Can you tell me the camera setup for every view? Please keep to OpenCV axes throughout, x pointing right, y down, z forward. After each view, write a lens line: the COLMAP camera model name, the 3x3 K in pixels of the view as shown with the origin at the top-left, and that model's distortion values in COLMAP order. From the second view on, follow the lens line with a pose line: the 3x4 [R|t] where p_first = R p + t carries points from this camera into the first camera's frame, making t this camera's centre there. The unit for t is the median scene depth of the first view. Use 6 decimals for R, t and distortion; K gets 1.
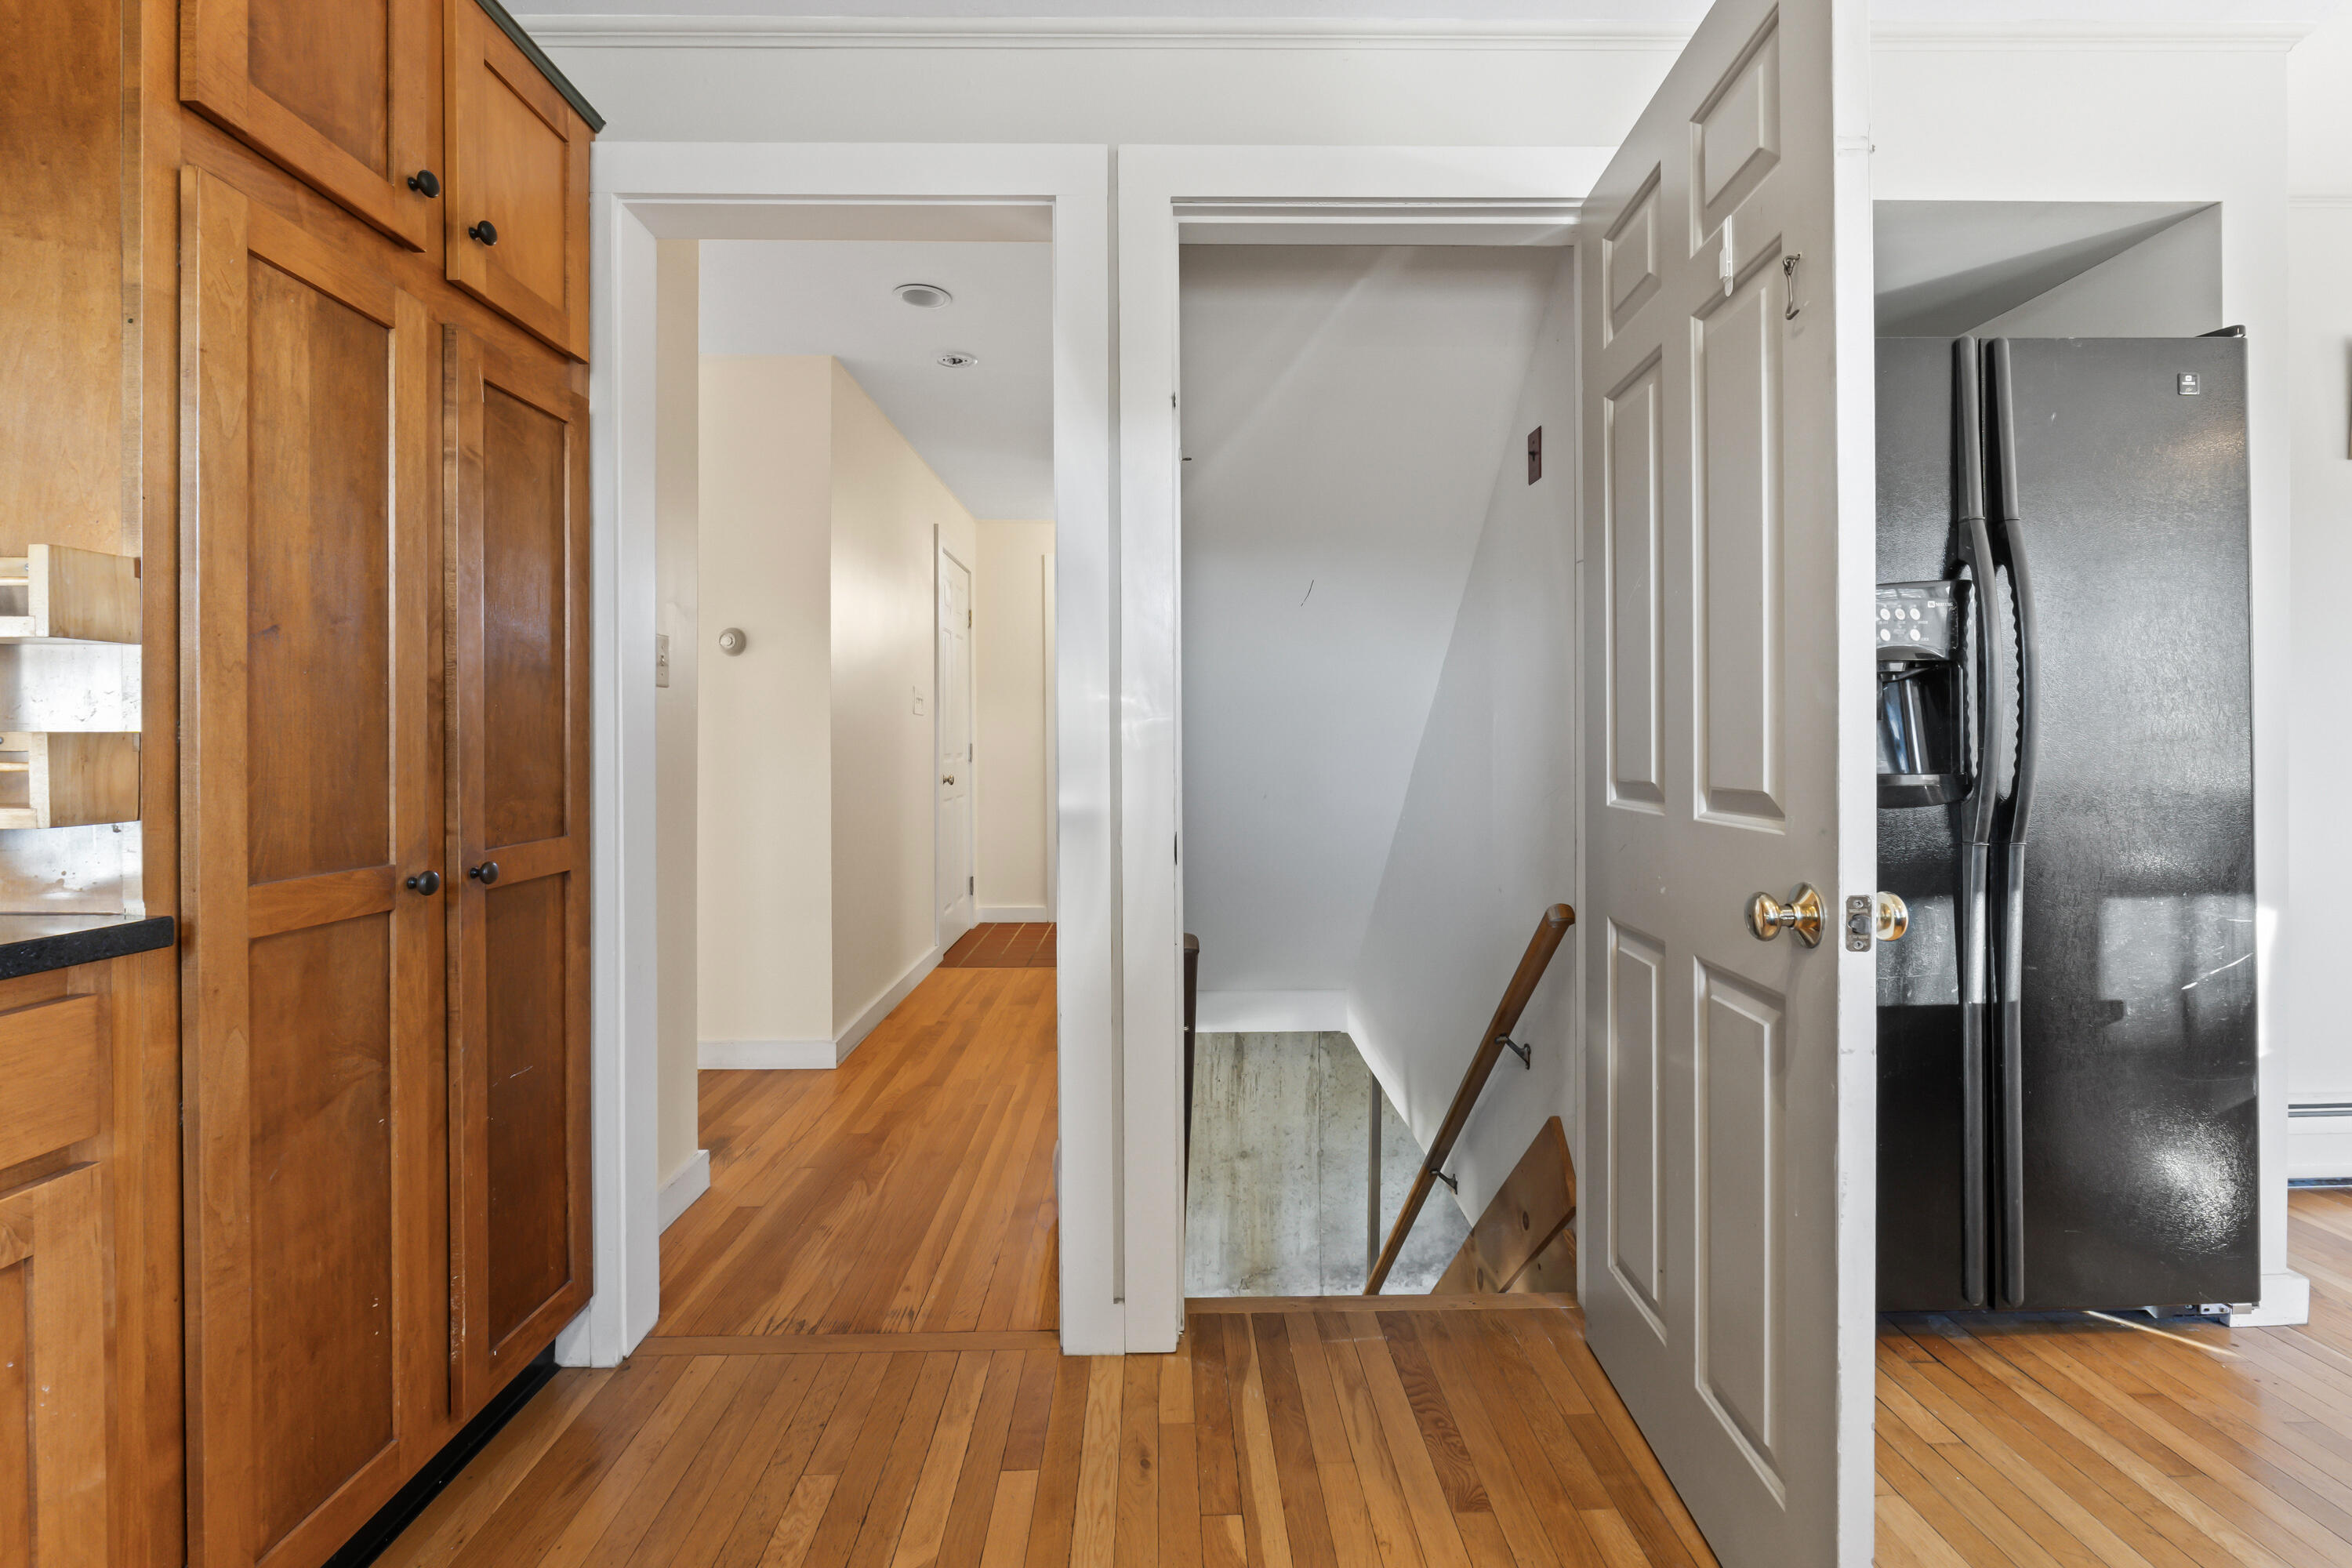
lens RADIAL K [[1028.5, 0, 1182.9], [0, 1028.5, 756.4], [0, 0, 1]] dist [-0.004021, -0.000605]
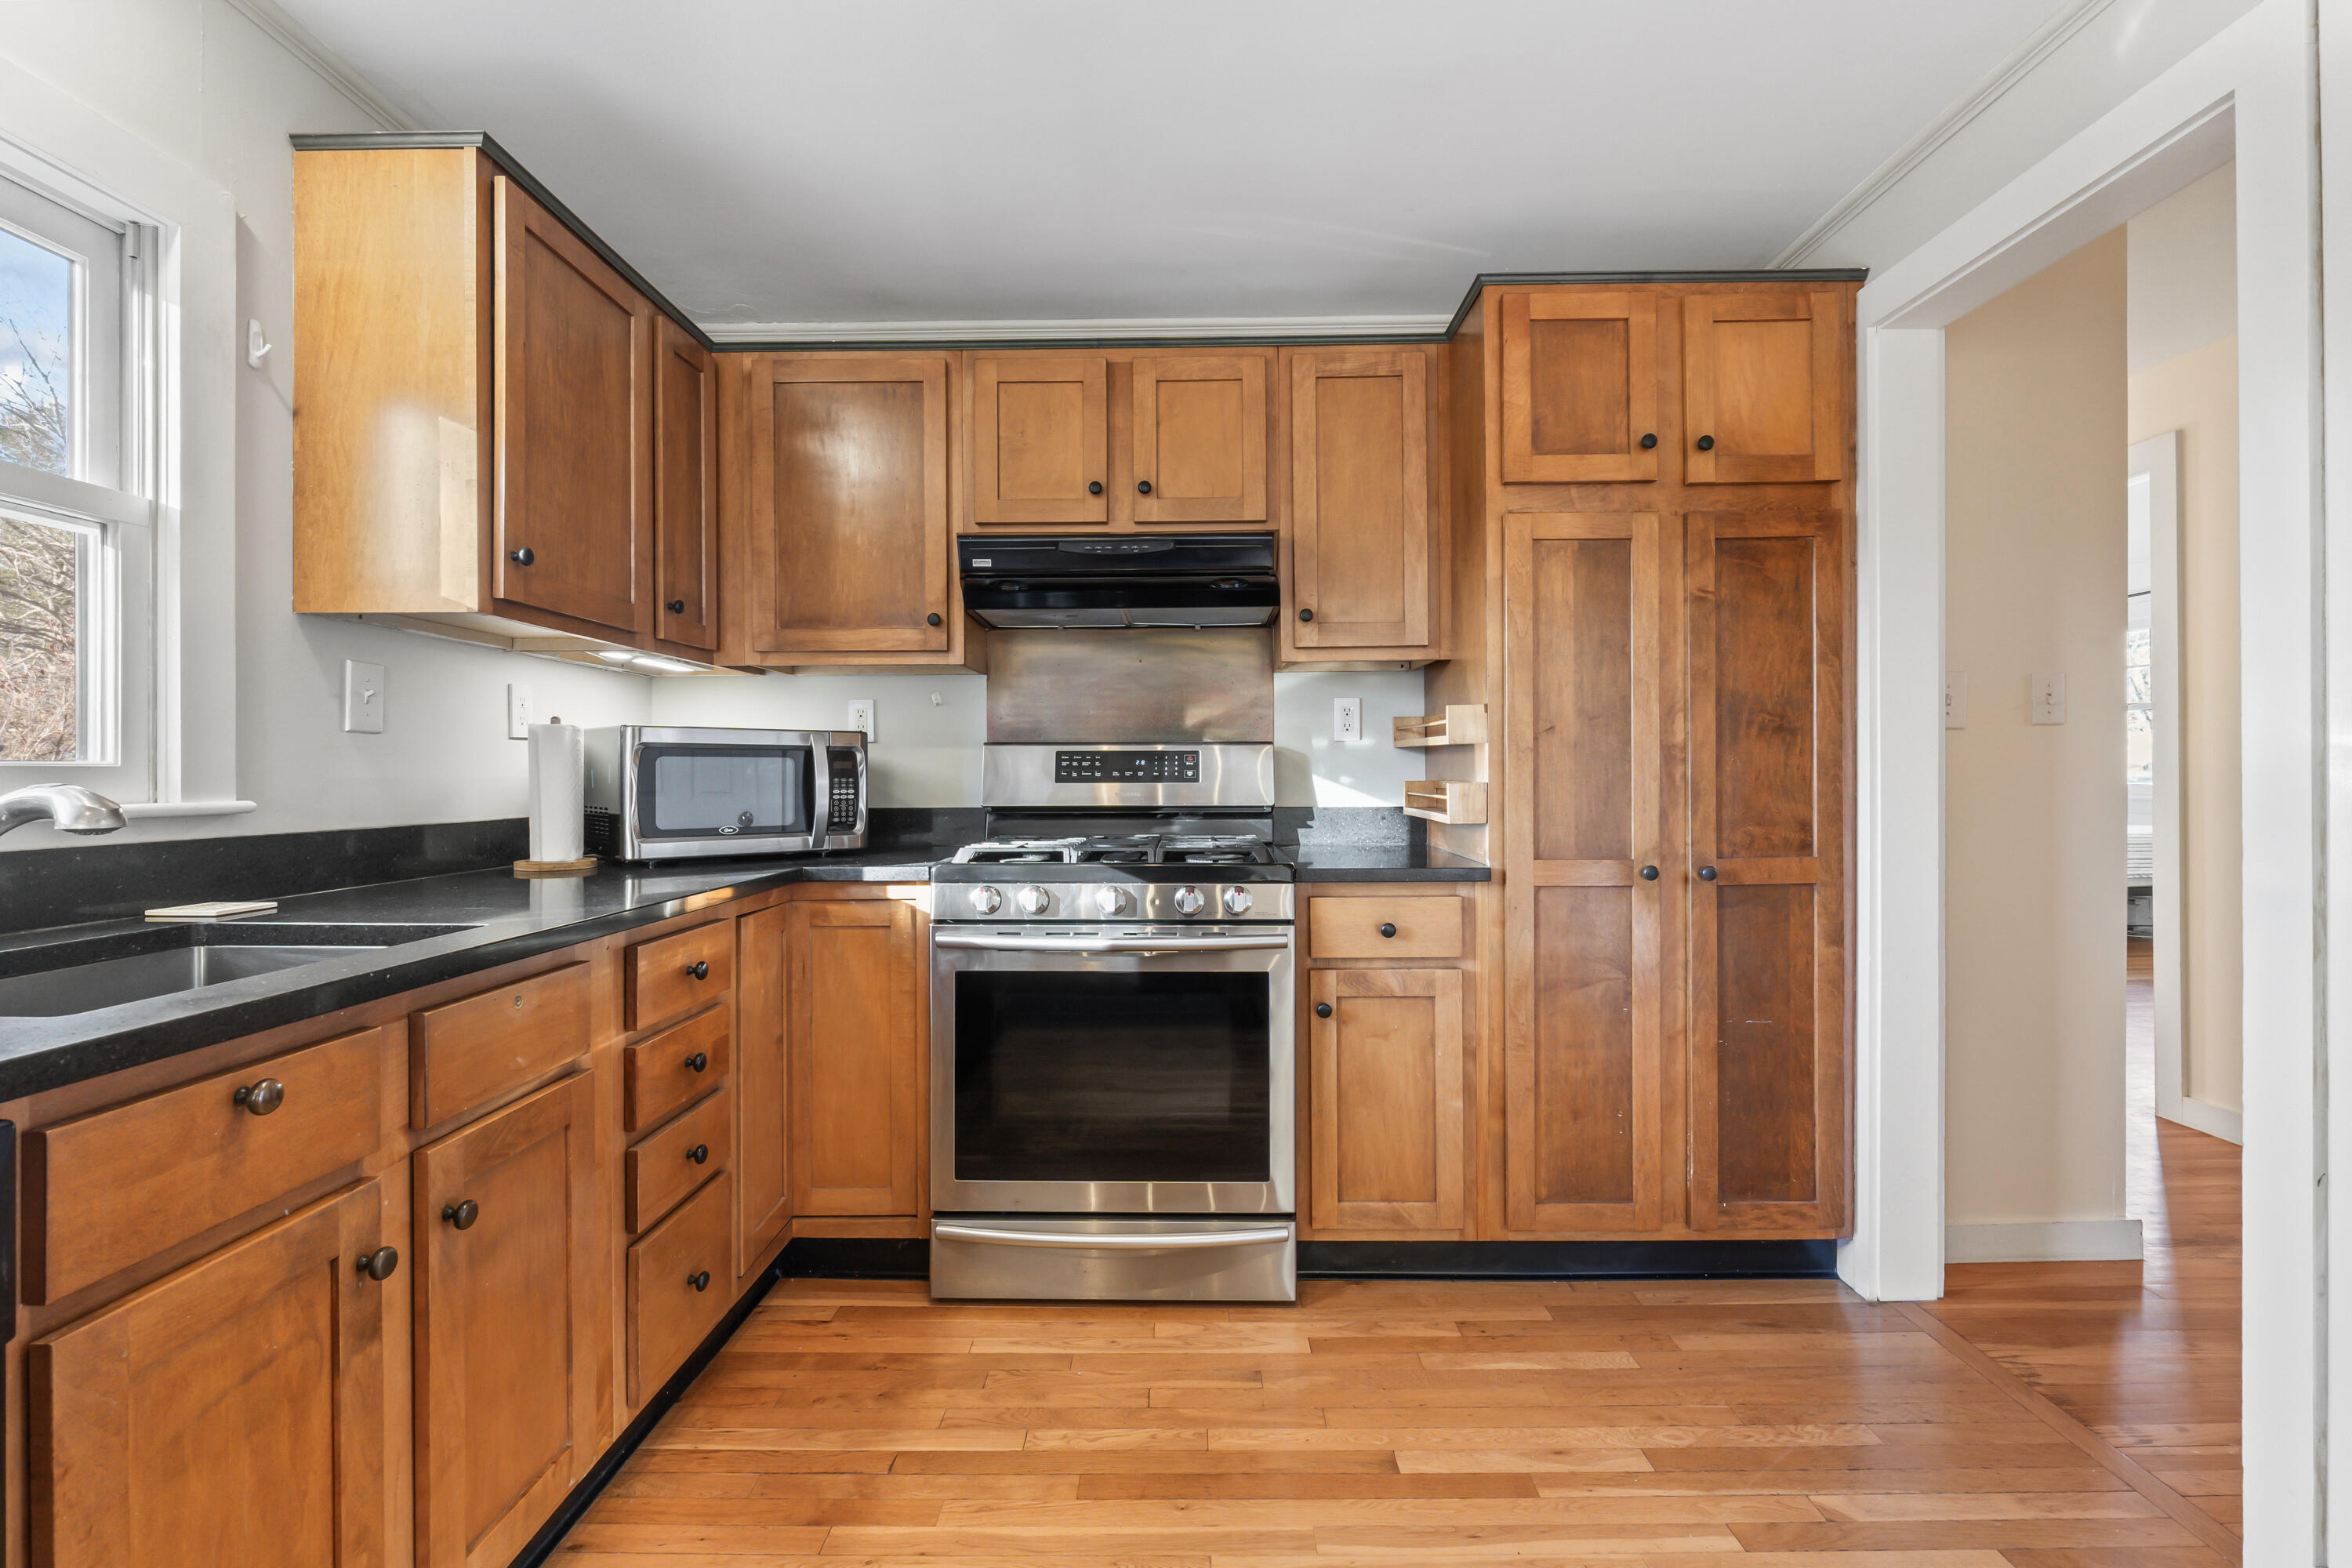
lens RADIAL K [[1076.1, 0, 1180.0], [0, 1076.1, 773.4], [0, 0, 1]] dist [-0.000412, -0.000158]
pose [[-0.031483, 0.004192, -0.999495, 1.060177], [-0.000416, 0.999991, 0.004207, -0.043476], [0.999504, 0.000548, -0.031481, 0.332443]]
